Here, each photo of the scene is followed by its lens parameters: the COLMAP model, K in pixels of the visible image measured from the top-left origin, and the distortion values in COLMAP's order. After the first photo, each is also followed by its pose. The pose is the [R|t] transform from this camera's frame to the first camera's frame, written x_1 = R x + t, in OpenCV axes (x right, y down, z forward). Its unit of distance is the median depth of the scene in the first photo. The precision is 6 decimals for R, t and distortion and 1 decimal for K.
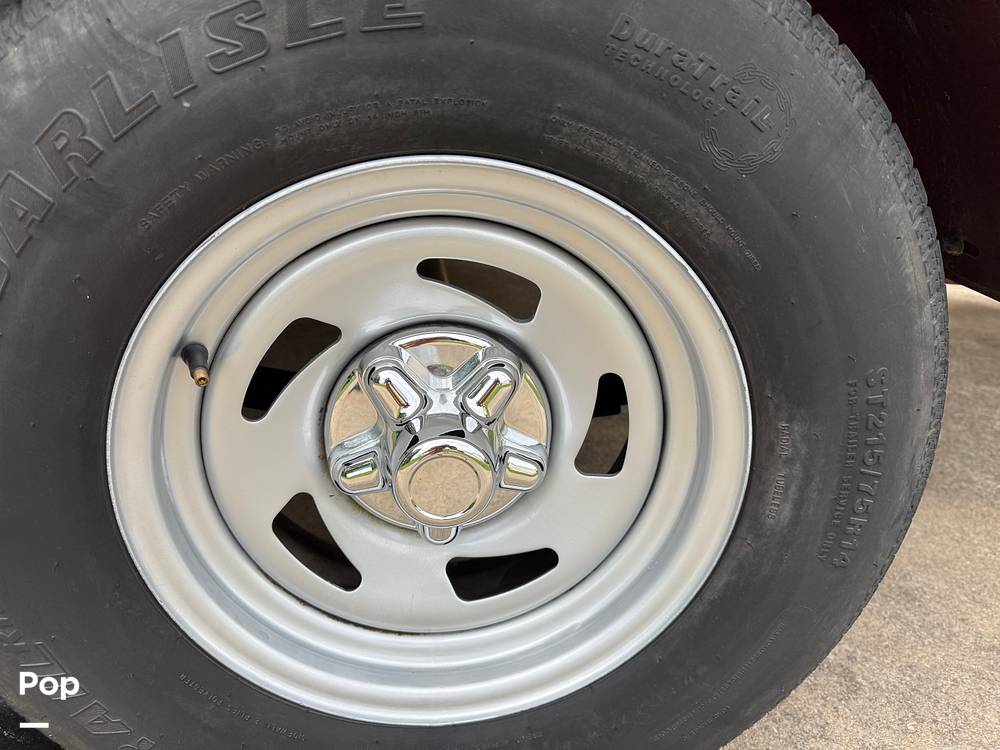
lens RADIAL K [[701.8, 0, 498.3], [0, 701.8, 369.5], [0, 0, 1]] dist [0.000036, -0.002766]
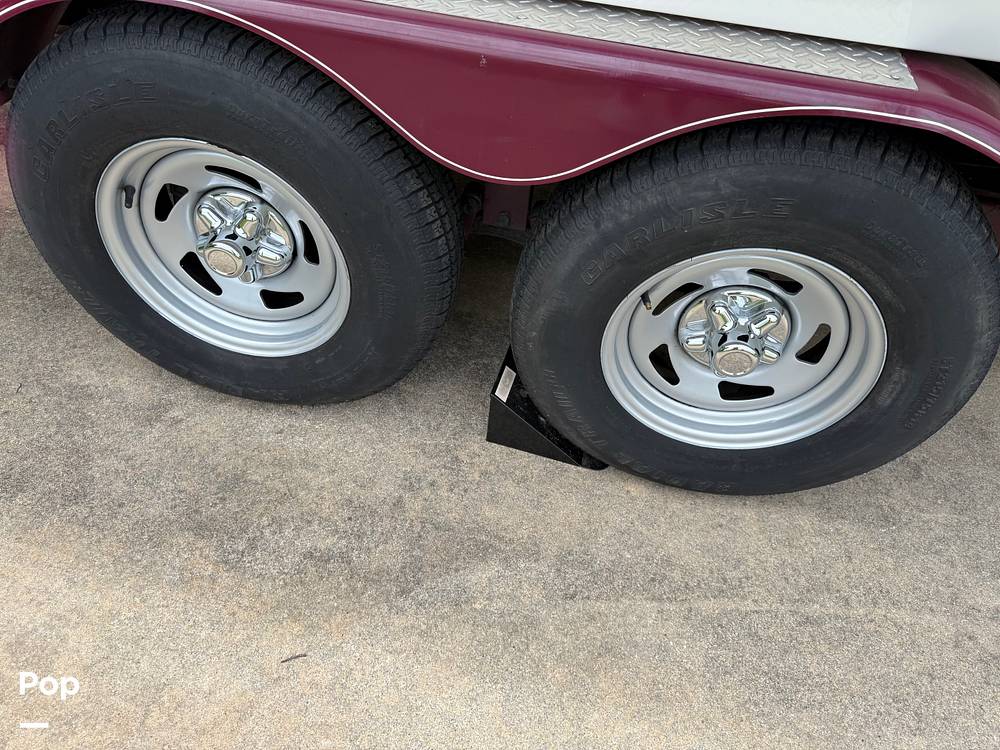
lens RADIAL K [[701.8, 0, 498.3], [0, 701.8, 369.5], [0, 0, 1]] dist [0.000036, -0.002766]
pose [[0.957190, 0.209246, -0.200011, -0.347429], [-0.113413, 0.906833, 0.405945, -0.649691], [0.266319, -0.365882, 0.891742, -1.270990]]
